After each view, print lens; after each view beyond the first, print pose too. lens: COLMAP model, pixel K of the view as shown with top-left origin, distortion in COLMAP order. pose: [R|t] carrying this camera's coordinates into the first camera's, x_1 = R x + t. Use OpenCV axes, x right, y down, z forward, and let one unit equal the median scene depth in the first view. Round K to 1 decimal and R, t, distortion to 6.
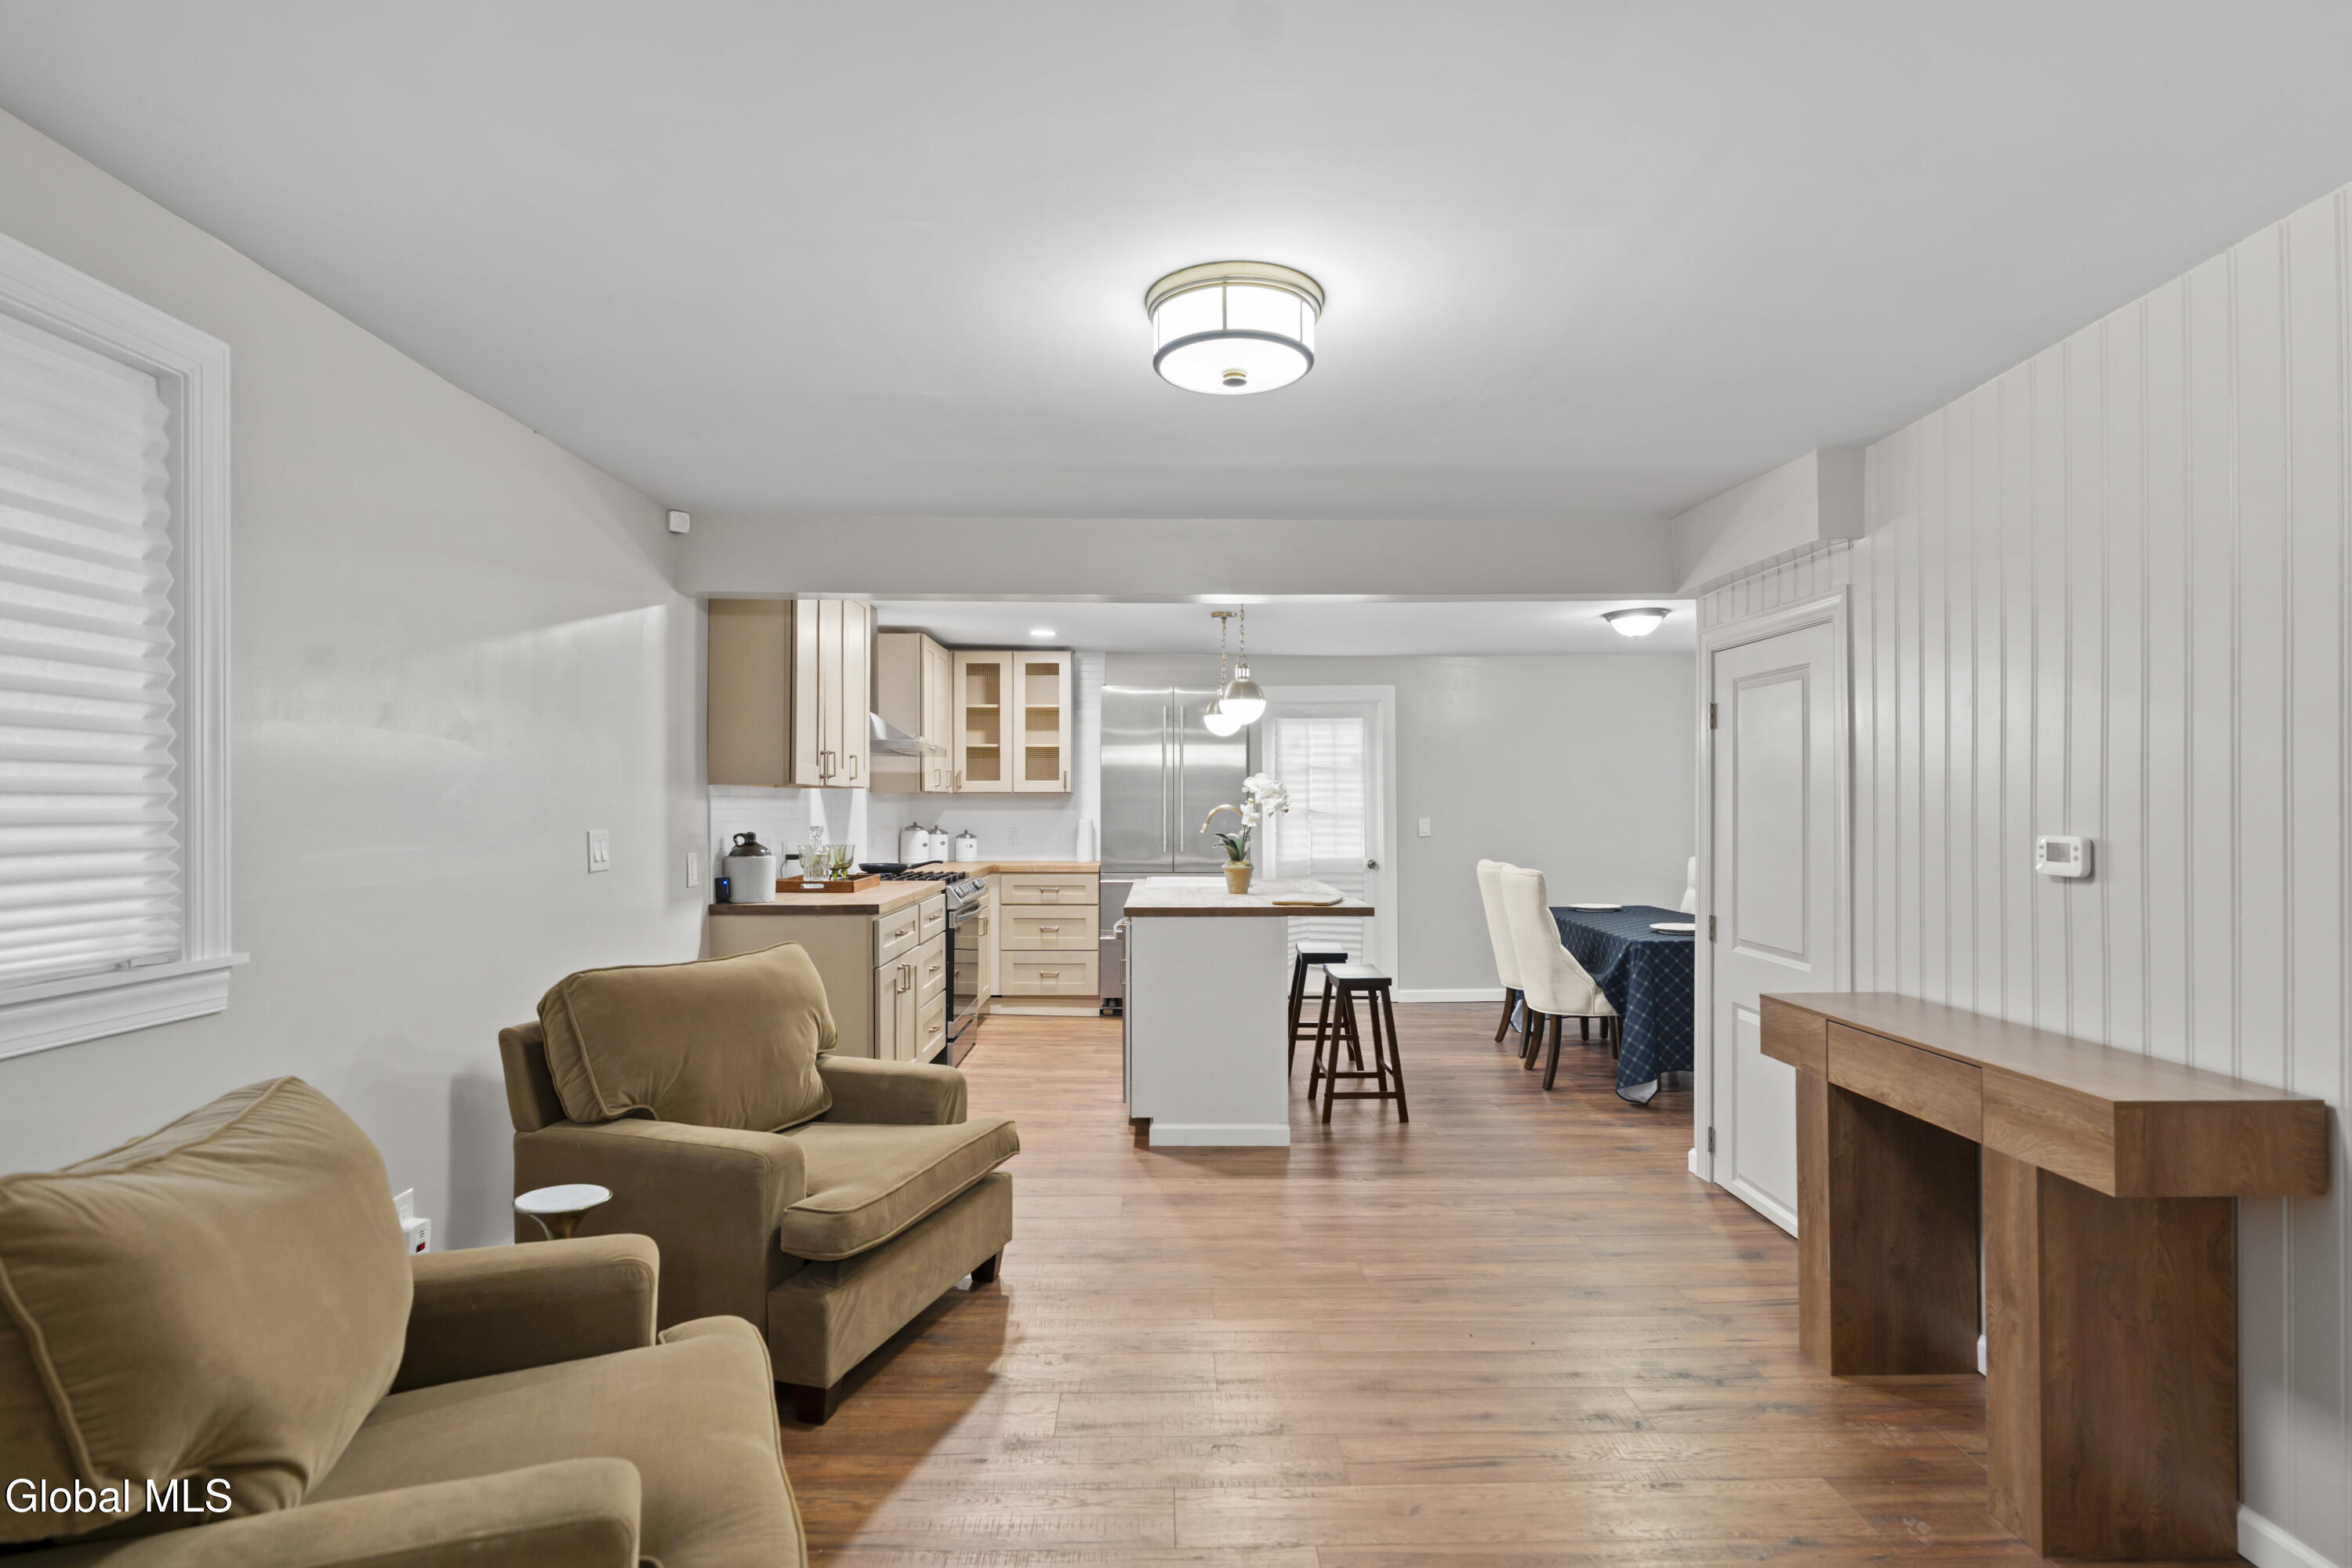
lens RADIAL K [[1187.4, 0, 1180.4], [0, 1187.4, 802.1], [0, 0, 1]] dist [-0.002084, 0.000325]
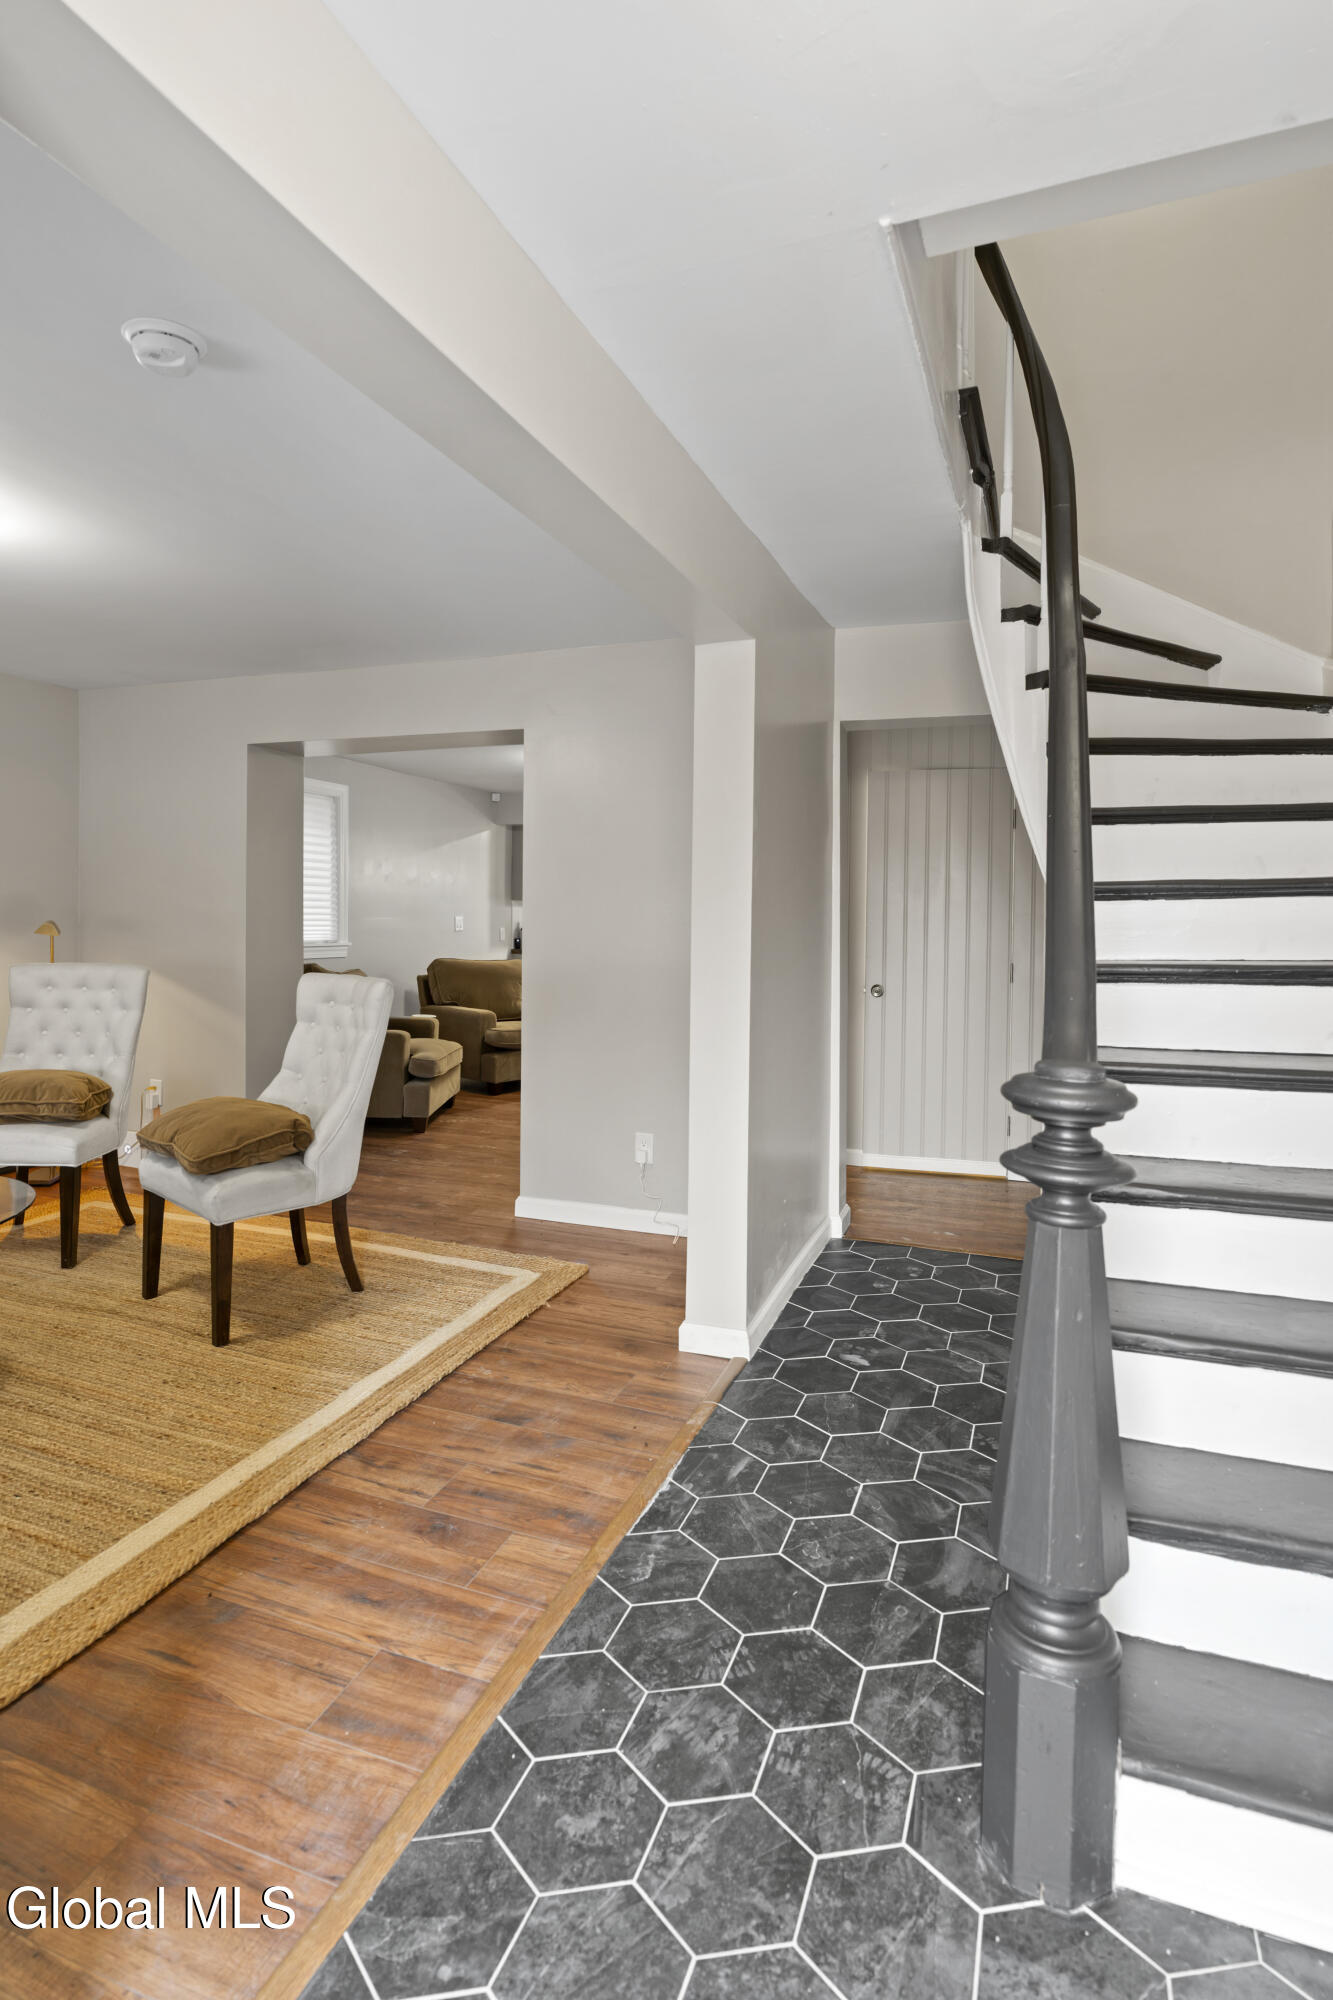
lens RADIAL K [[1012.9, 0, 678.3], [0, 1012.9, 940.9], [0, 0, 1]] dist [-0.005643, 0.000485]
pose [[0.930173, 0.023818, -0.366349, 0.452860], [-0.015393, 0.999546, 0.025903, 0.006037], [0.366799, -0.018455, 0.930117, -0.538051]]
